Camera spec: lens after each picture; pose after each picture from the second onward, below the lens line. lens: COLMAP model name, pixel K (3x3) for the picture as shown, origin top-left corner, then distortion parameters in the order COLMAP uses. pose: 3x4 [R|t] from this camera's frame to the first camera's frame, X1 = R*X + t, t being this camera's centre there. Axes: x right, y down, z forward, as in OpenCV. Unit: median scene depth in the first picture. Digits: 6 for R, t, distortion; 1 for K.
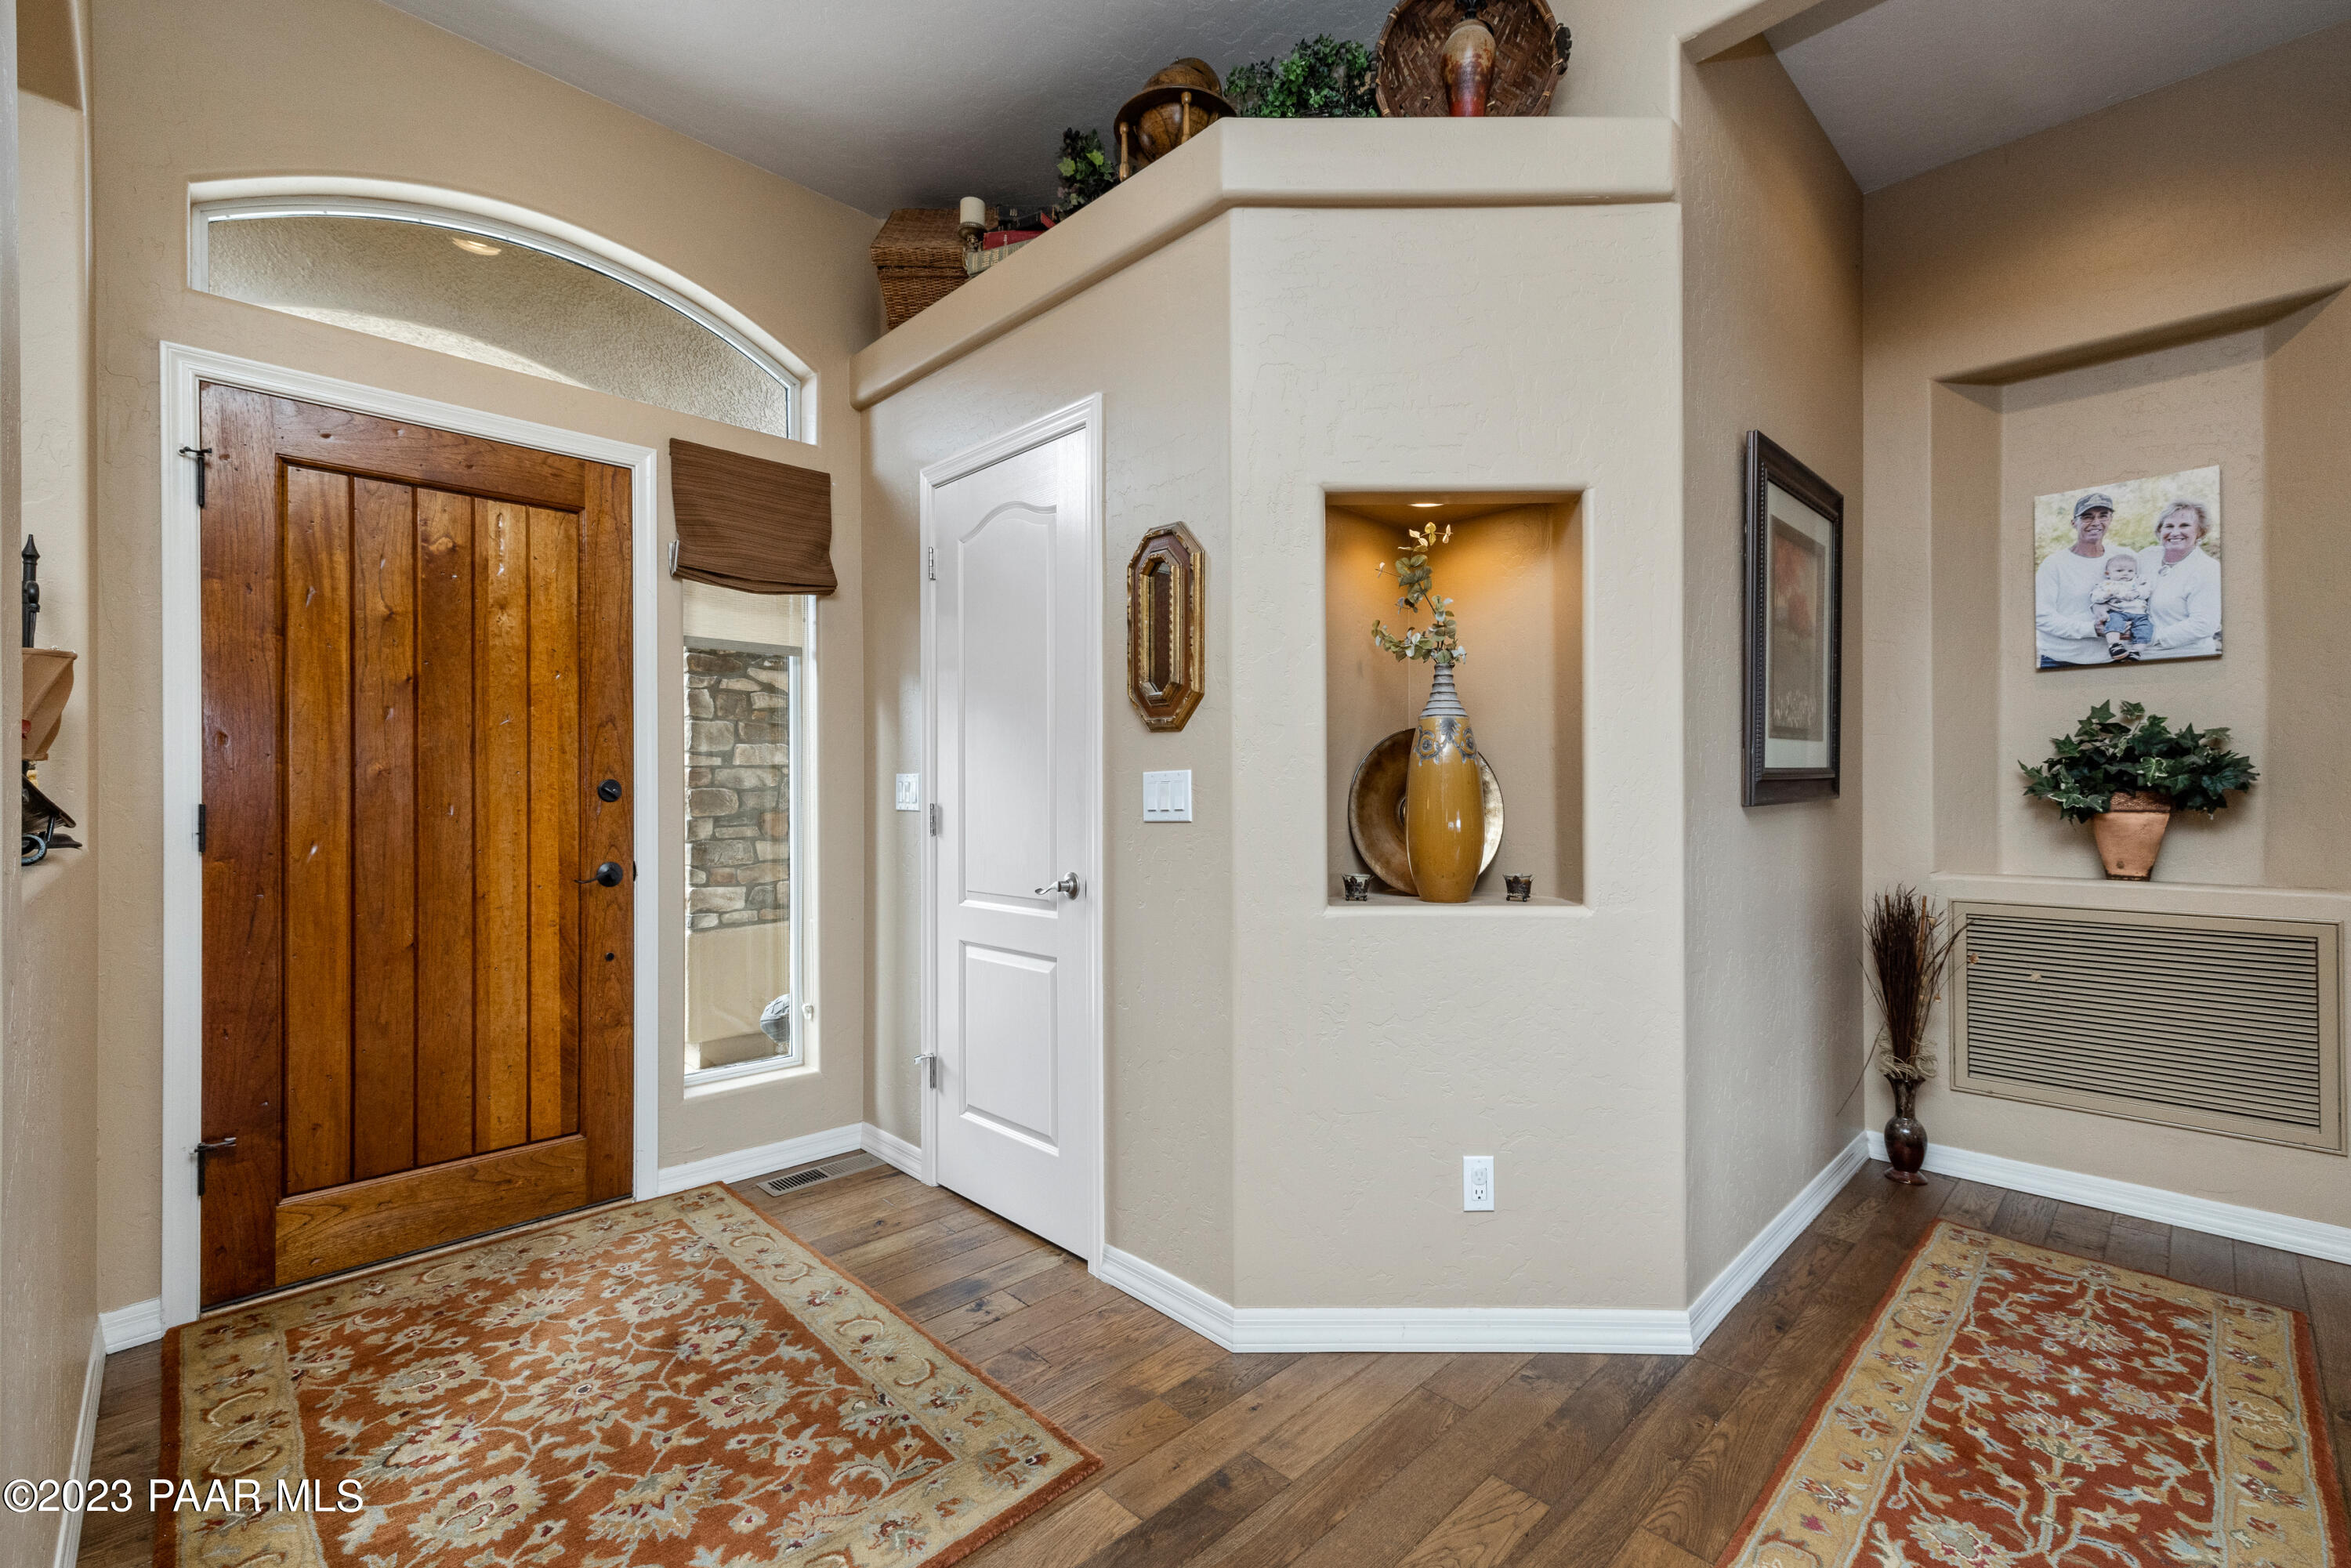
lens RADIAL K [[1031.2, 0, 1182.9], [0, 1031.2, 783.2], [0, 0, 1]] dist [-0.001621, 0.000221]
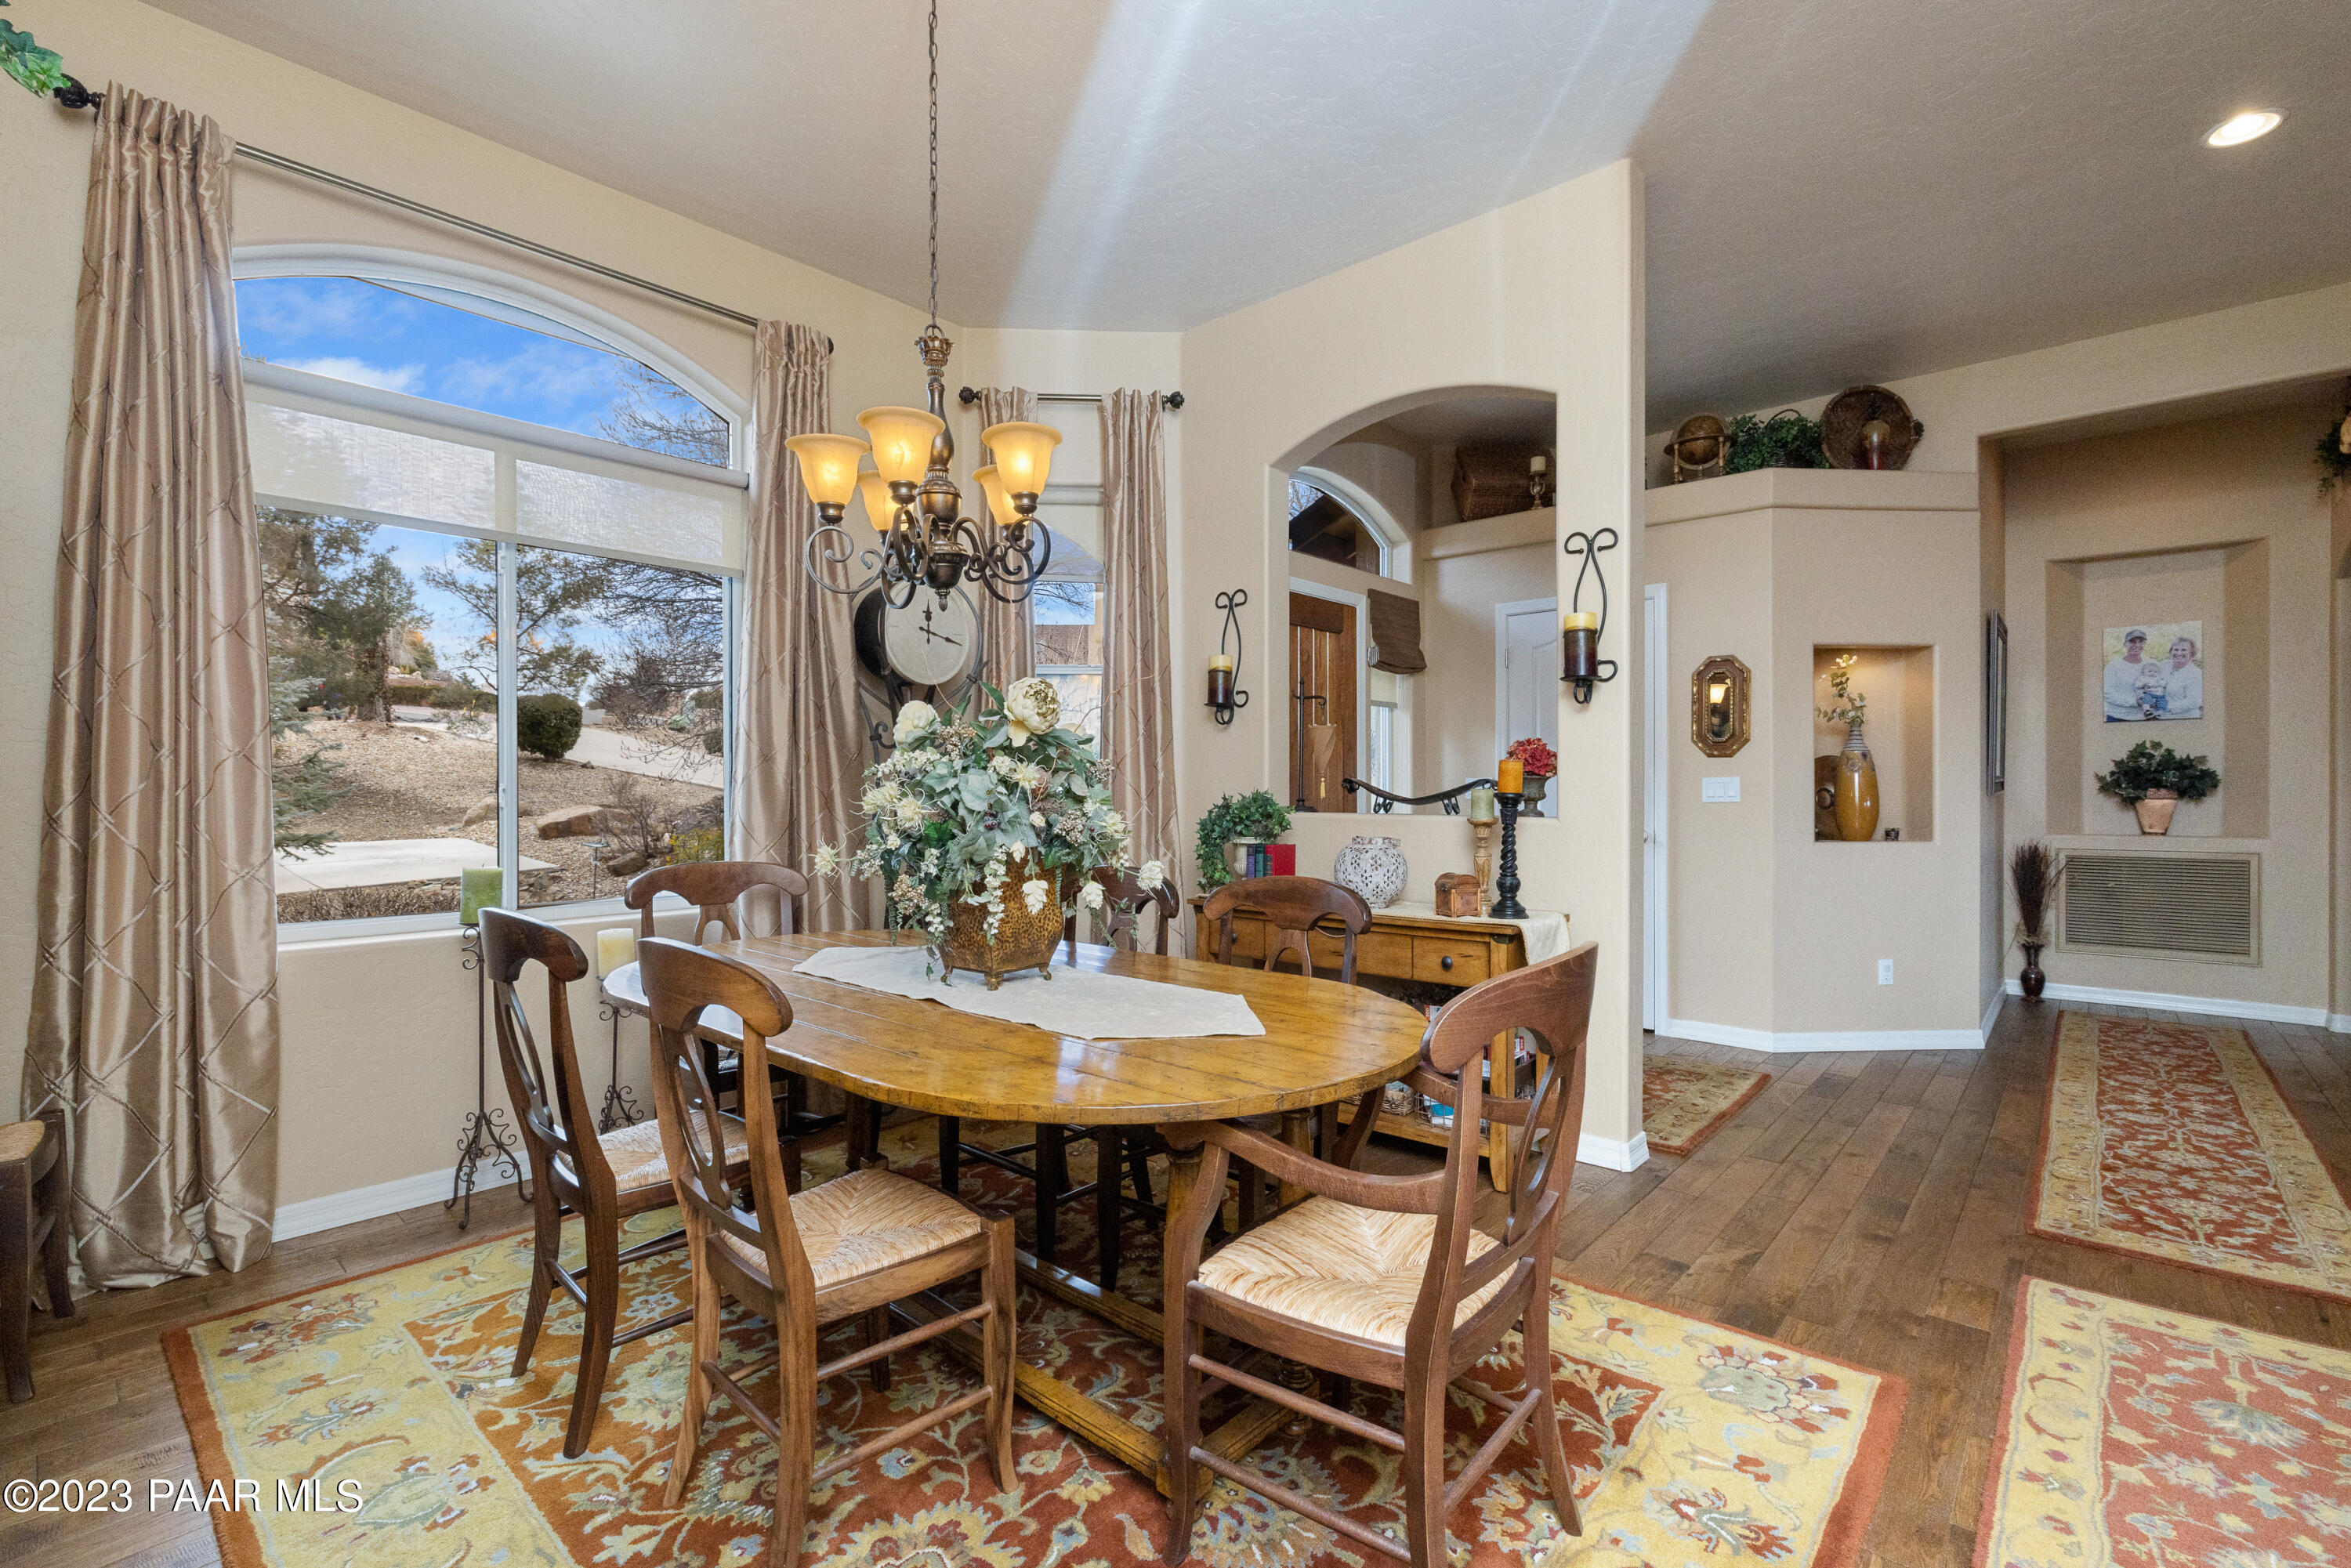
lens RADIAL K [[1031.2, 0, 1188.7], [0, 1031.2, 791.0], [0, 0, 1]] dist [-0.001621, 0.000221]
pose [[0.998094, -0.001402, 0.061688, -0.975042], [0.001109, 0.999988, 0.004787, 0.002795], [-0.061694, -0.004709, 0.998084, -0.785654]]
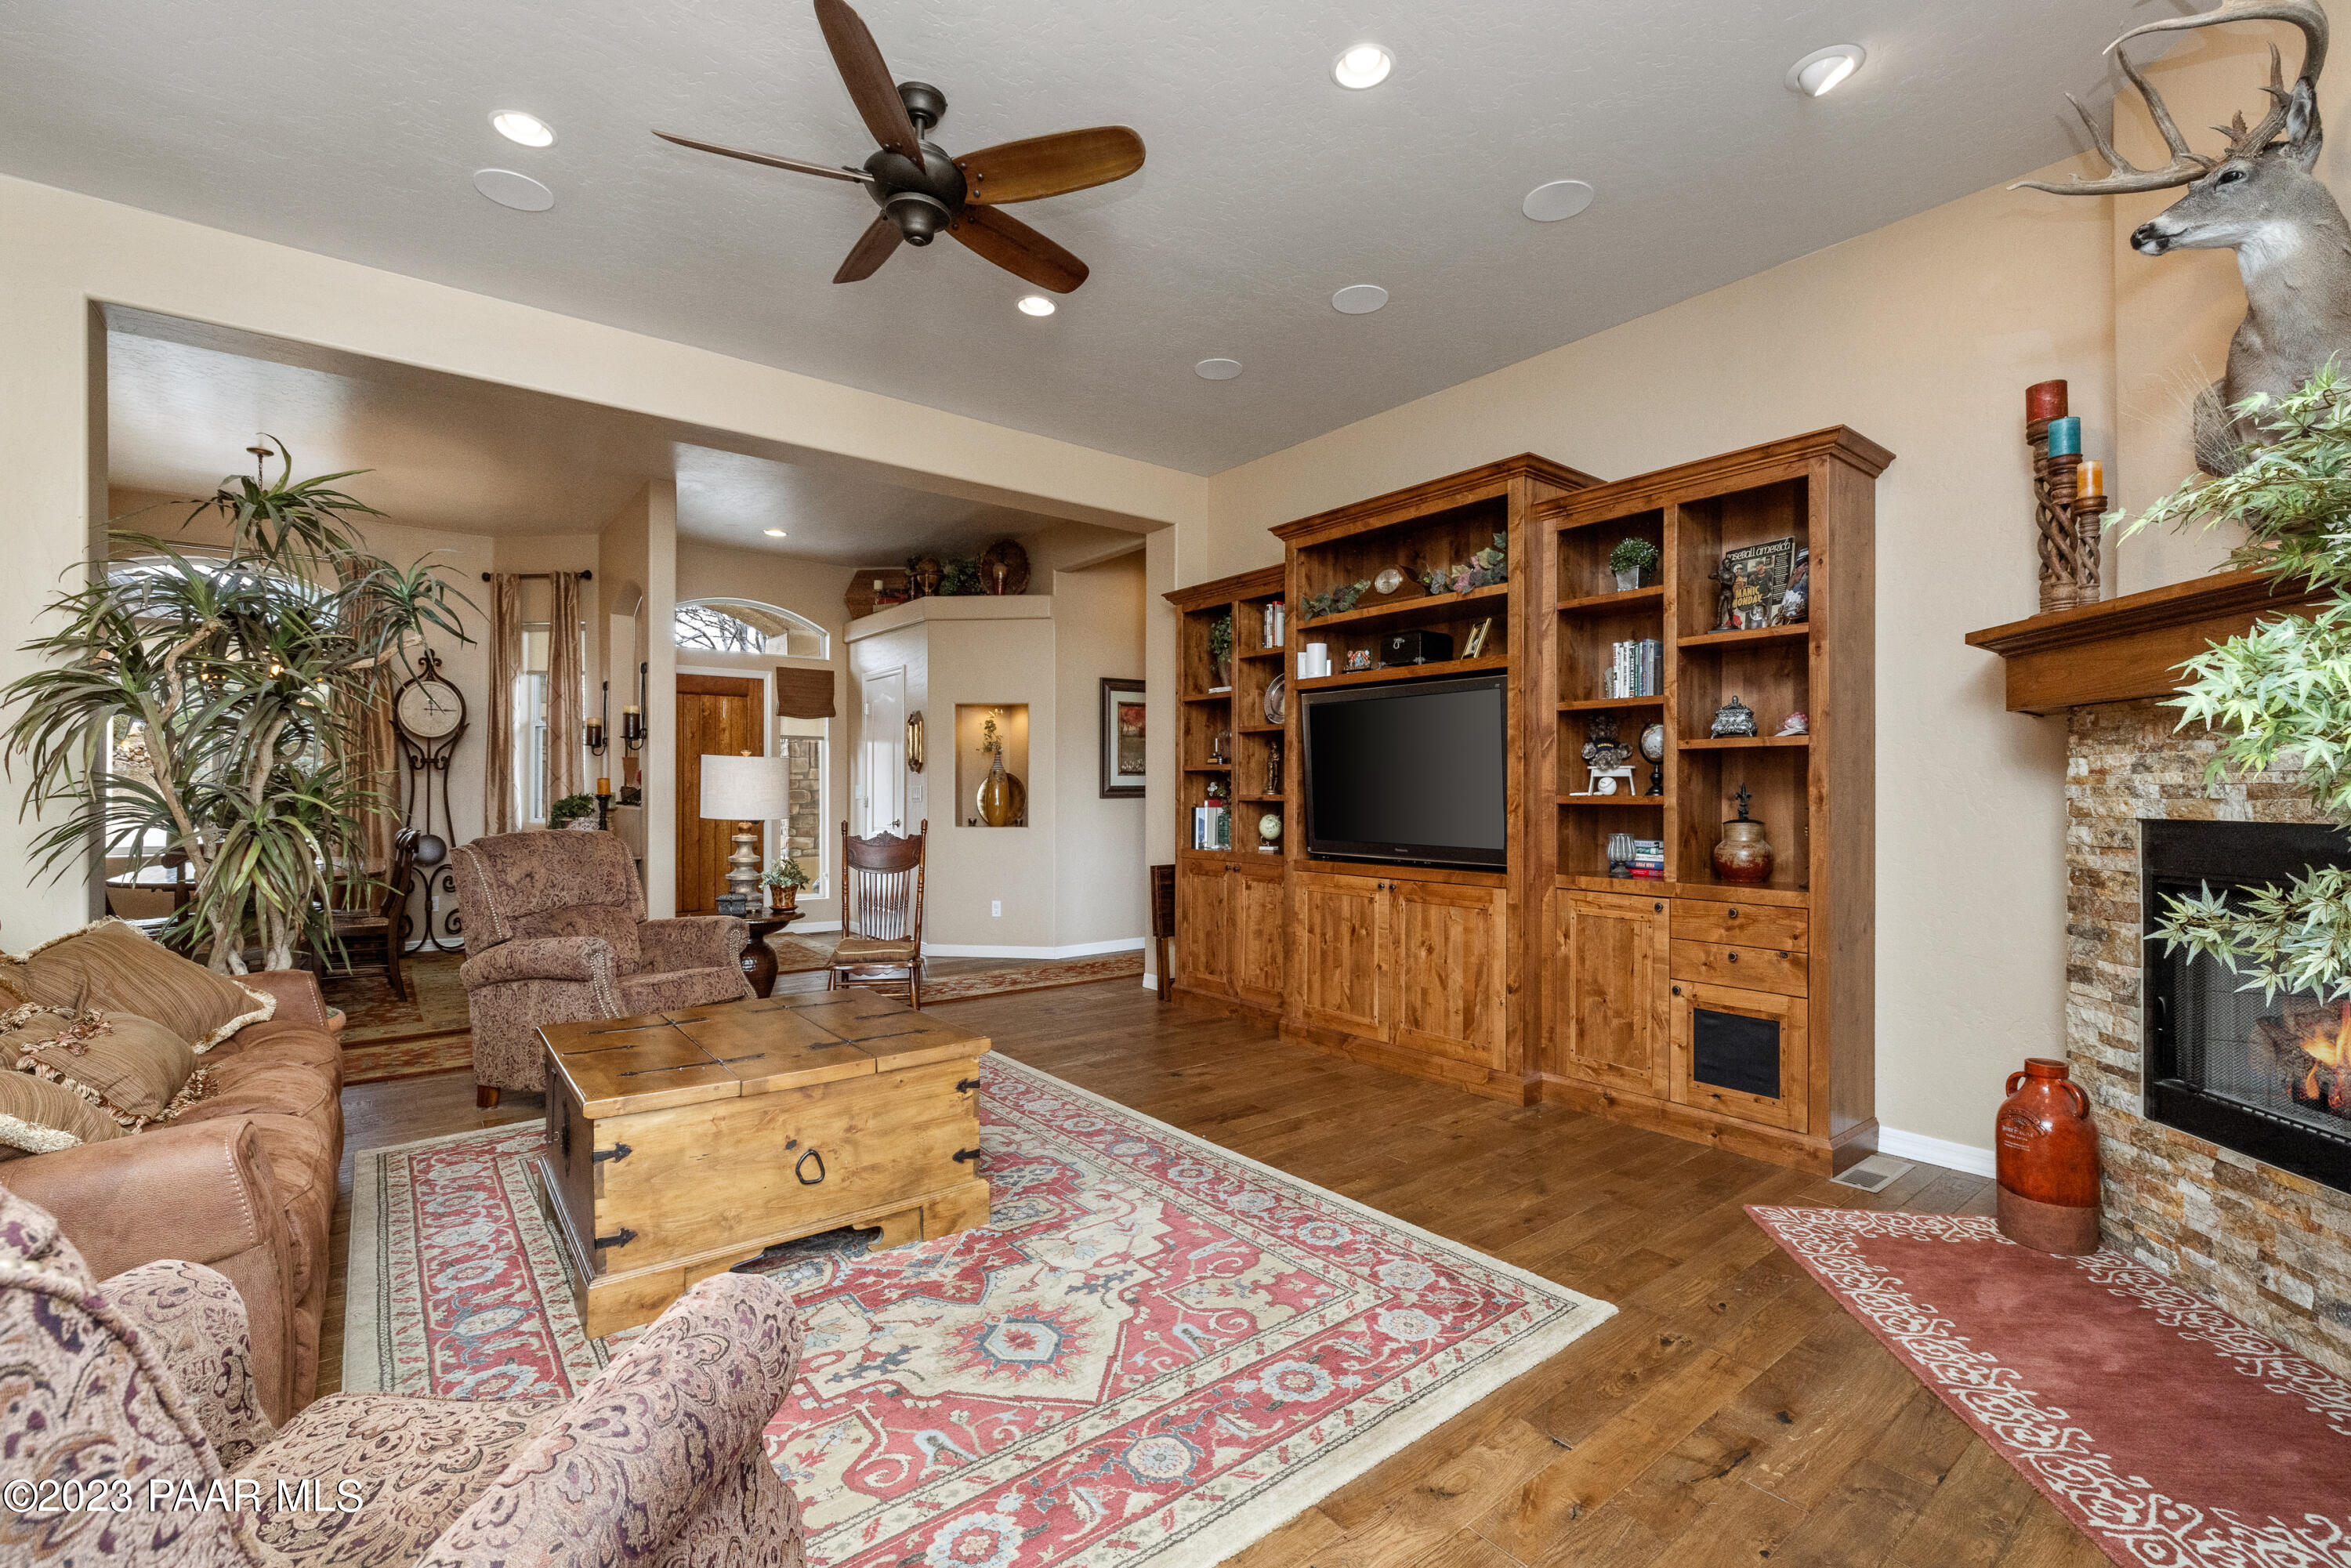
lens RADIAL K [[1031.2, 0, 1153.0], [0, 1031.2, 782.2], [0, 0, 1]] dist [-0.001621, 0.000221]
pose [[0.991765, 0.008579, -0.127782, 0.967671], [-0.009686, 0.999921, -0.008040, -0.000482], [0.127703, 0.009212, 0.991770, -1.814512]]
